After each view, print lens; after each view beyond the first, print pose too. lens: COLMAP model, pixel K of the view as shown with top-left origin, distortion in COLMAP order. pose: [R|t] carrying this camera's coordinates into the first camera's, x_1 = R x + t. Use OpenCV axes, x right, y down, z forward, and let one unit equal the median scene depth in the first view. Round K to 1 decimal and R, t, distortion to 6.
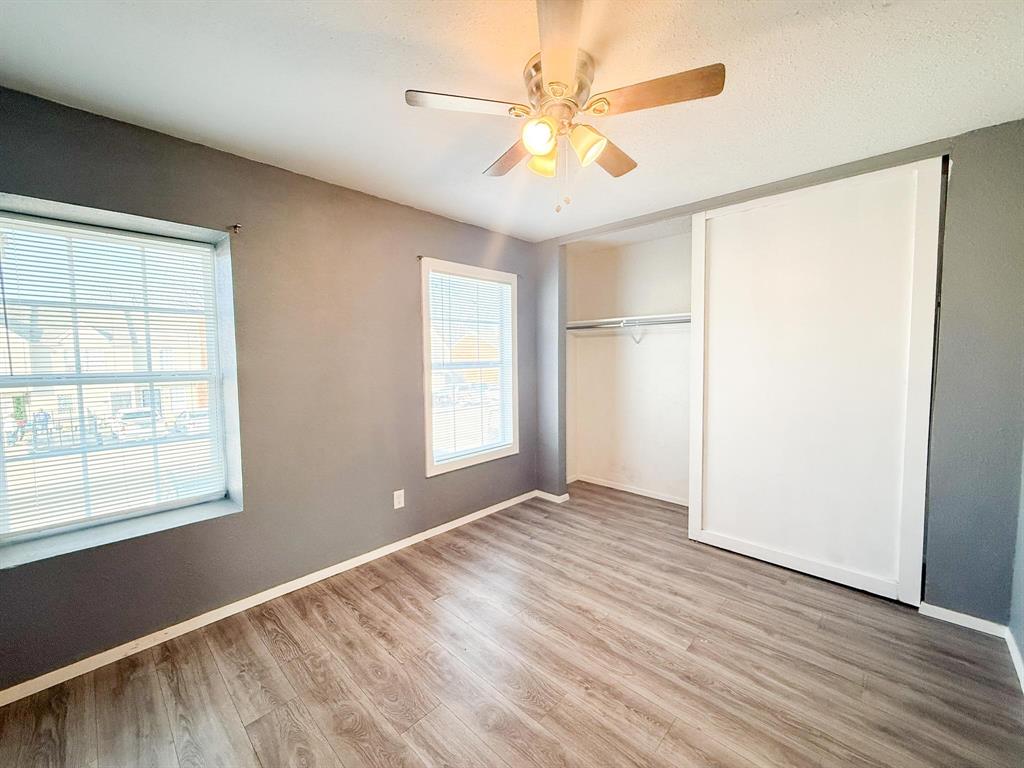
lens RADIAL K [[407.4, 0, 512.3], [0, 407.4, 384.3], [0, 0, 1]] dist [-0.002423, 0.000452]
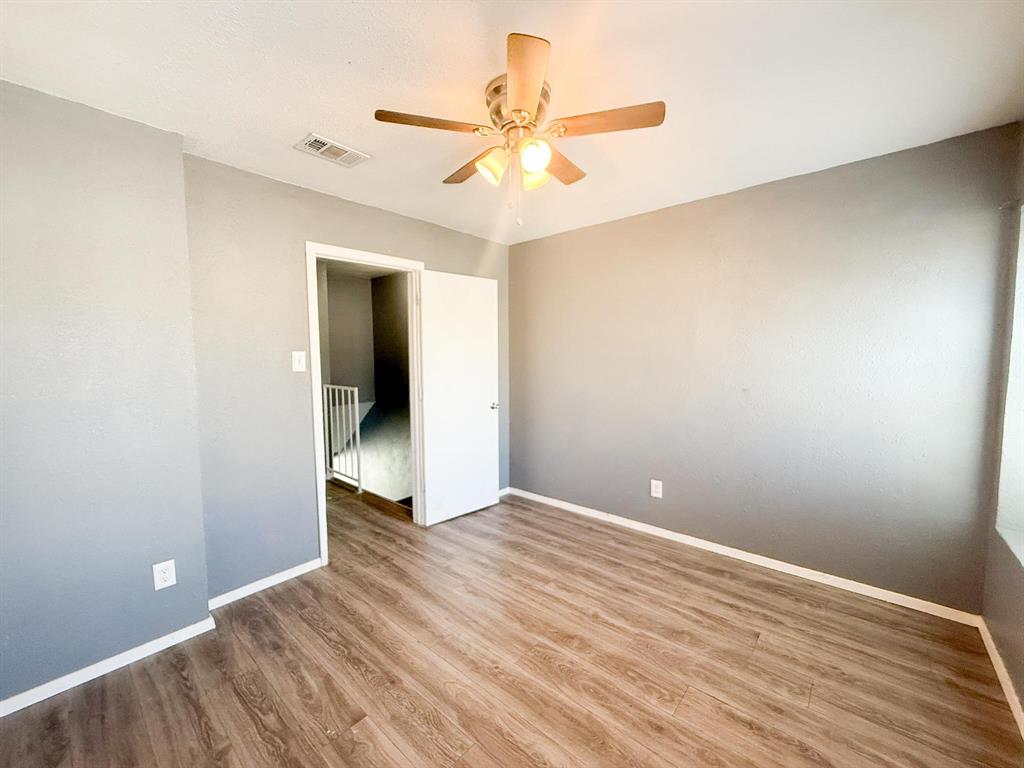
lens RADIAL K [[407.4, 0, 513.8], [0, 407.4, 387.9], [0, 0, 1]] dist [-0.002423, 0.000452]
pose [[-0.998809, 0.020749, -0.044166, 0.120296], [0.013842, 0.988390, 0.151304, -0.102841], [0.046793, 0.150512, -0.987500, 1.379872]]
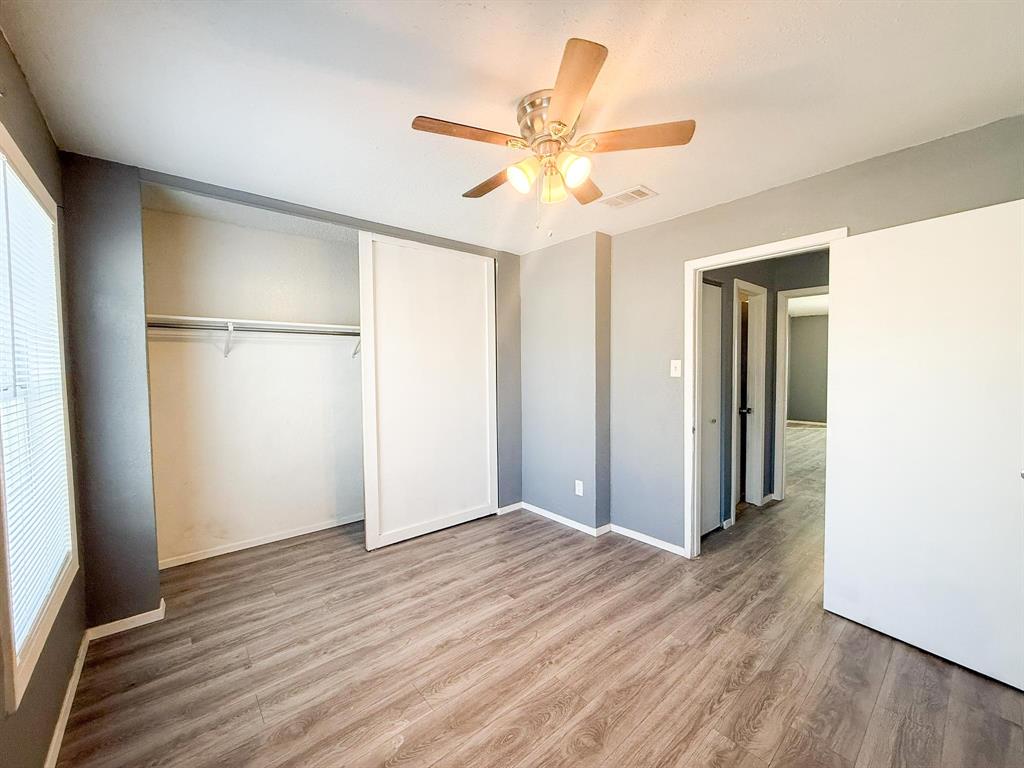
lens RADIAL K [[407.4, 0, 507.5], [0, 407.4, 382.0], [0, 0, 1]] dist [-0.002423, 0.000452]
pose [[0.108475, -0.031953, 0.993586, -0.649664], [0.075368, 0.996871, 0.023831, -0.042653], [-0.991238, 0.072299, 0.110544, 0.662037]]
